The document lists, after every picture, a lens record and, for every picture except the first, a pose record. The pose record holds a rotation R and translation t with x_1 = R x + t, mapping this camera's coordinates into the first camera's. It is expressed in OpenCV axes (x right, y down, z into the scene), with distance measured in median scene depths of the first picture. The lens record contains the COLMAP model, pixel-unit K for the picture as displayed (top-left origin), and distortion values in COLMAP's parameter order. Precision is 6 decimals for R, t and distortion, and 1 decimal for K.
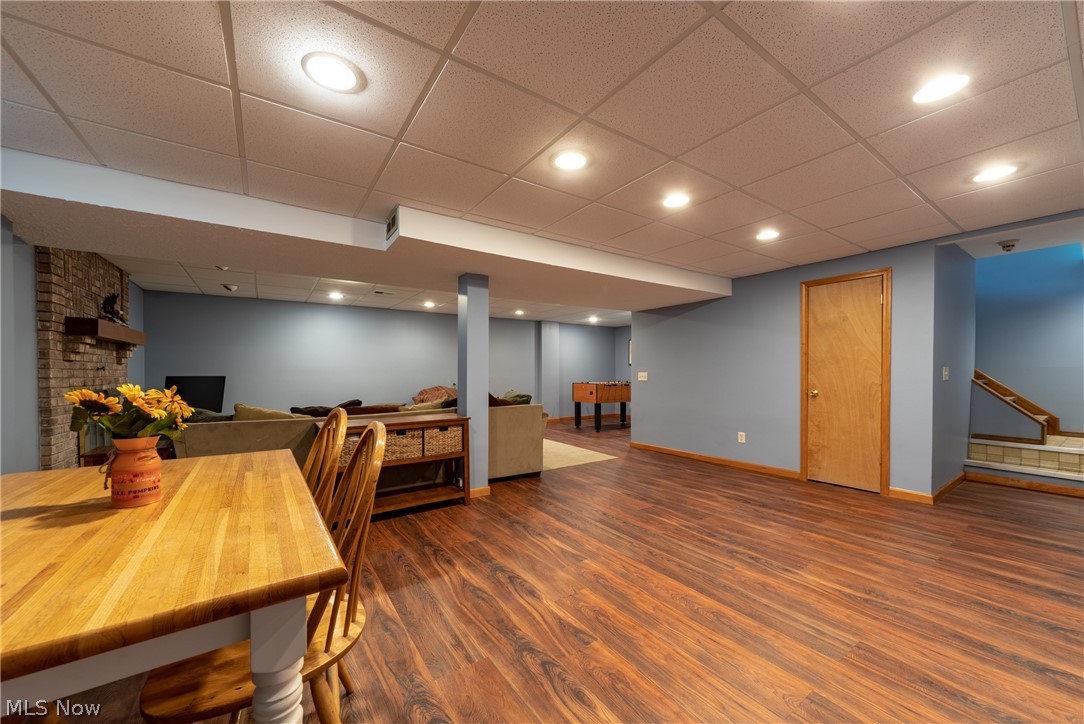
lens RADIAL K [[397.5, 0, 544.5], [0, 397.5, 373.2], [0, 0, 1]] dist [-0.000031, 0.000154]
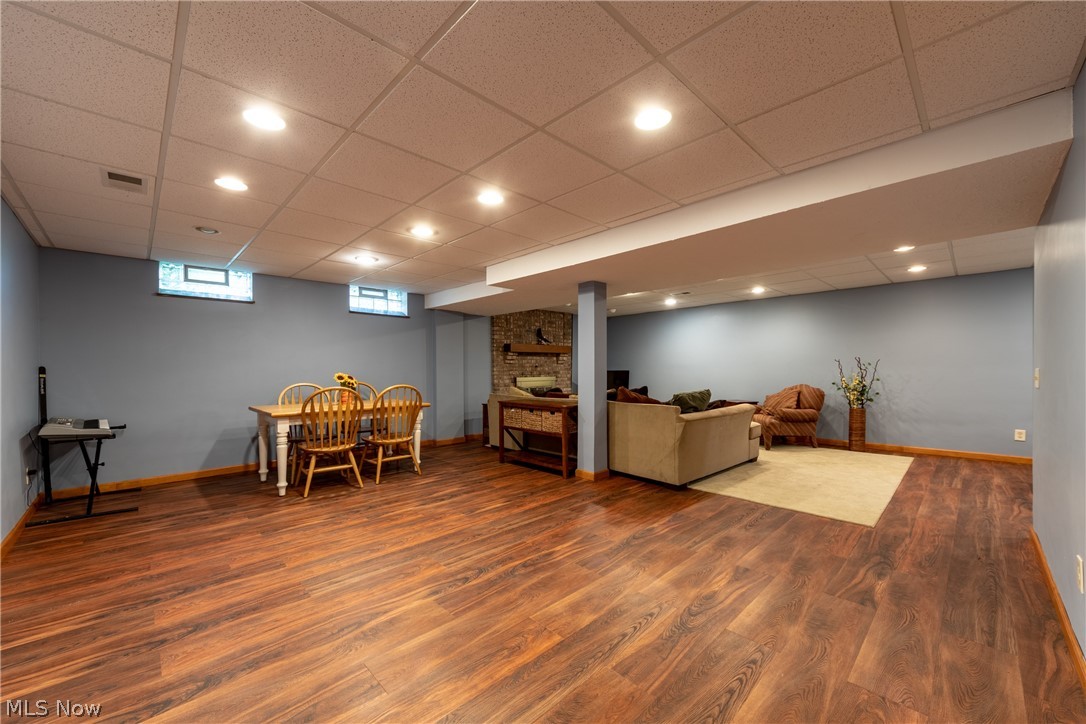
lens RADIAL K [[424.7, 0, 543.0], [0, 424.7, 362.0], [0, 0, 1]] dist [0.007294, -0.000056]
pose [[0.160700, -0.014198, -0.986901, 1.331283], [0.001821, 0.999899, -0.014089, -0.004464], [0.987002, 0.000467, 0.160709, 0.905613]]
